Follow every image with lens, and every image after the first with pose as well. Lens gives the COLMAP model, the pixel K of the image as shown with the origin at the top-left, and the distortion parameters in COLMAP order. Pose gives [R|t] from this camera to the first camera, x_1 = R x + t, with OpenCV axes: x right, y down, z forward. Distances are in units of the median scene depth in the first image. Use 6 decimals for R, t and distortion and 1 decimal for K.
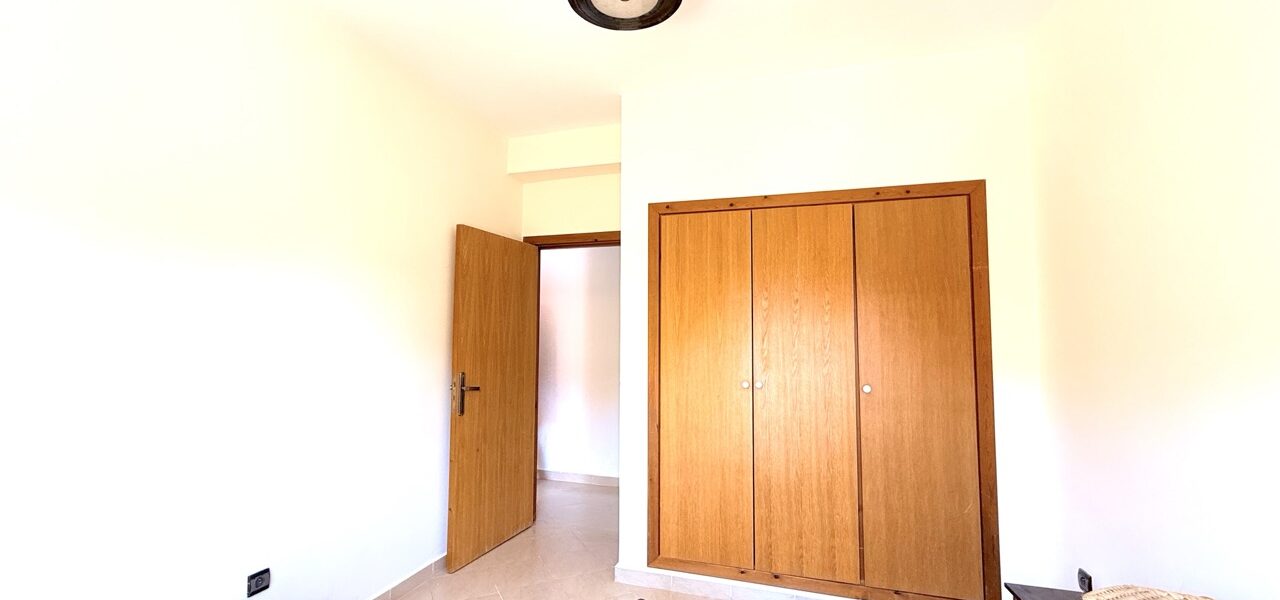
lens RADIAL K [[512.6, 0, 636.4], [0, 512.6, 301.3], [0, 0, 1]] dist [0.001554, -0.000279]
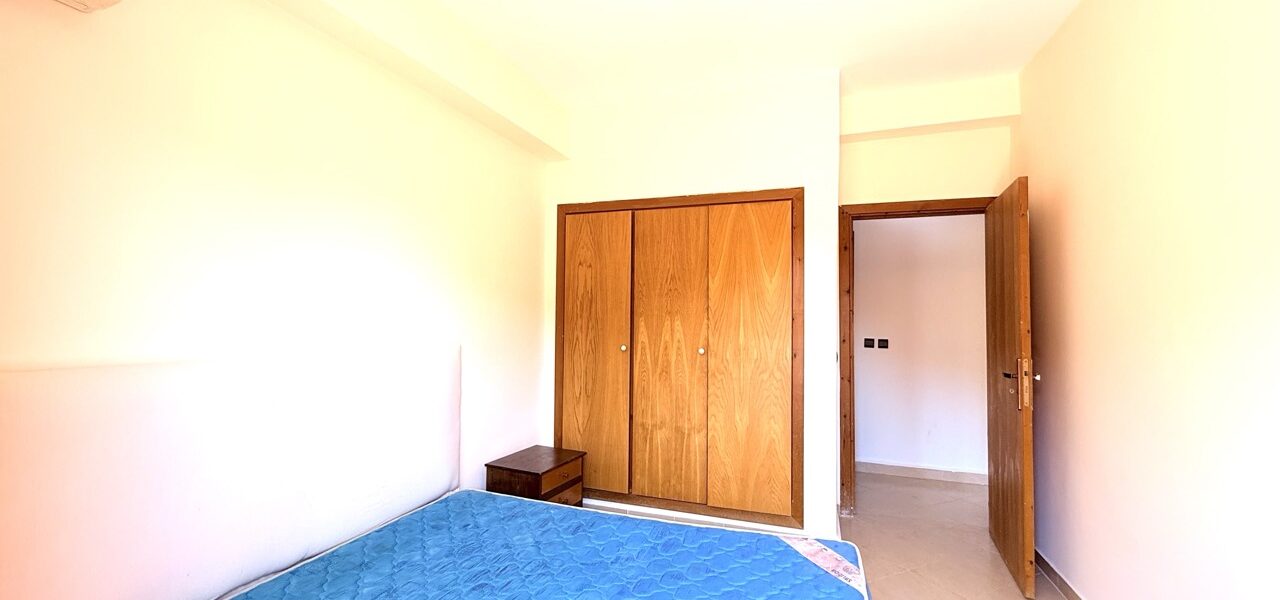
lens RADIAL K [[512.6, 0, 636.4], [0, 512.6, 301.3], [0, 0, 1]] dist [0.001554, -0.000279]
pose [[0.998825, 0.009279, -0.047570, 0.323583], [-0.008538, 0.999839, 0.015755, 0.015610], [0.047709, -0.015330, 0.998744, -0.215523]]
